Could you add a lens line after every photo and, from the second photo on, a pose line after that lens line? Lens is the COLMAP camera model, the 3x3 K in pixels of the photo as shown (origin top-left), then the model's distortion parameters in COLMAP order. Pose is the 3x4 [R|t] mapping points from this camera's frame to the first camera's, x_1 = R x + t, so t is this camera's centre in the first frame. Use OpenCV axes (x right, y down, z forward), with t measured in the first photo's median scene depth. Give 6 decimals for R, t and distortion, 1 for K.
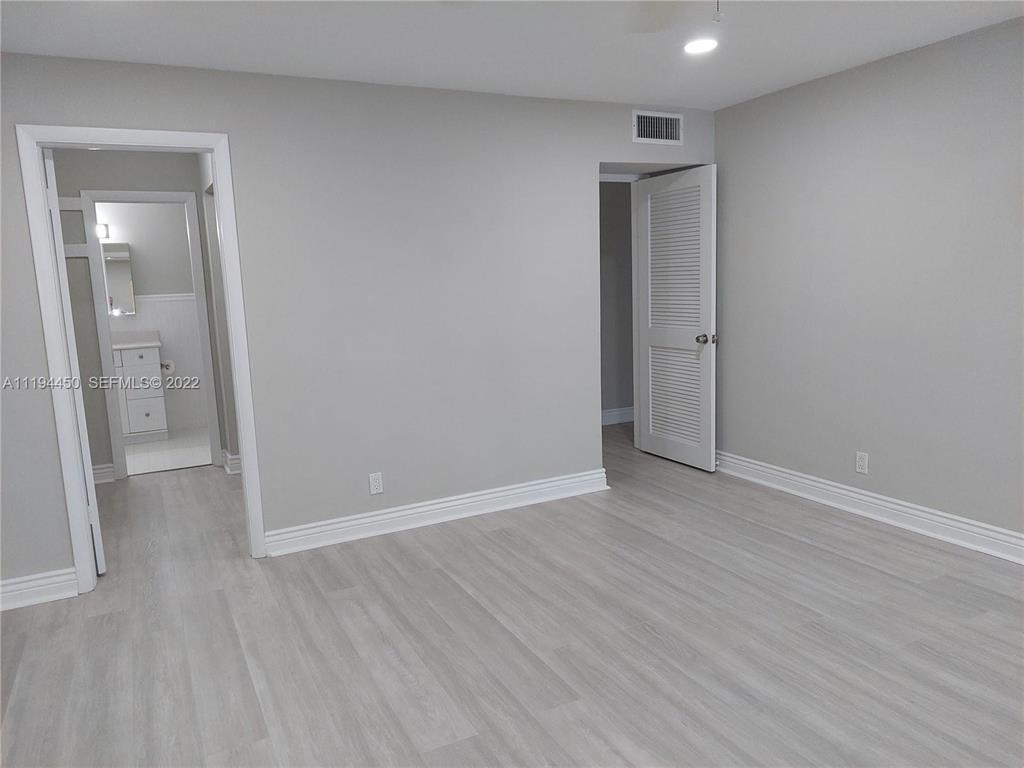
lens RADIAL K [[736.7, 0, 513.4], [0, 736.7, 389.2], [0, 0, 1]] dist [0.088057, -0.105516]
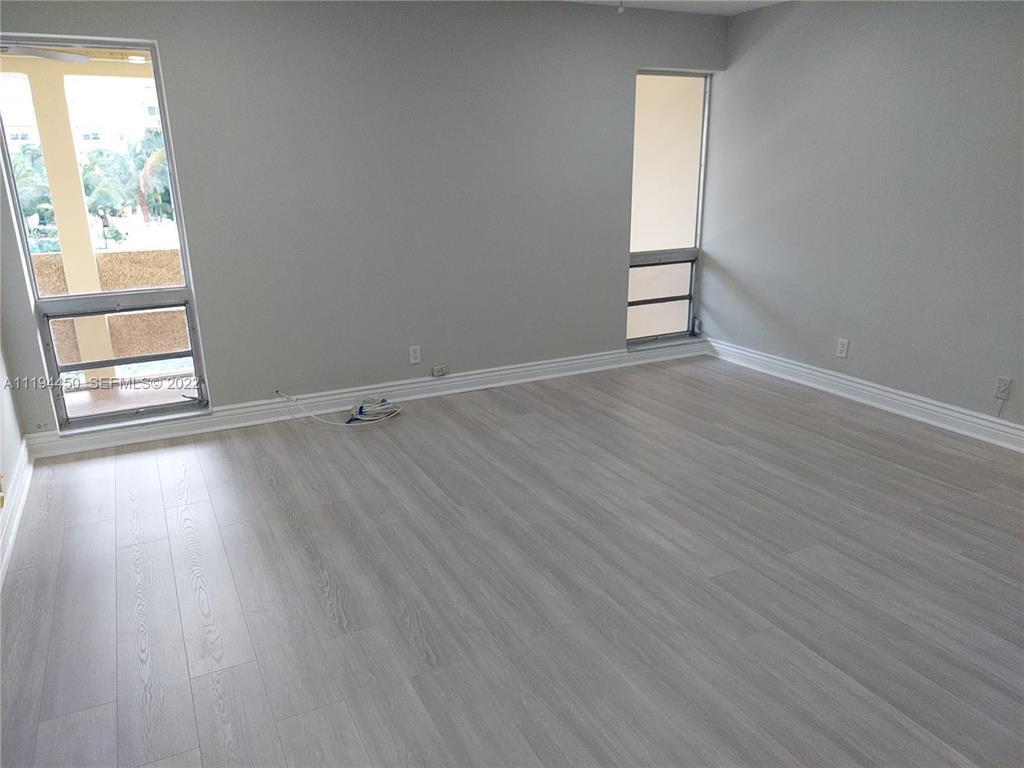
lens RADIAL K [[736.7, 0, 513.4], [0, 736.7, 389.2], [0, 0, 1]] dist [0.088057, -0.105516]
pose [[-0.999000, 0.041375, 0.016956, 0.327964], [0.044654, 0.903359, 0.426554, -0.298422], [0.002332, 0.426885, -0.904303, 1.753872]]
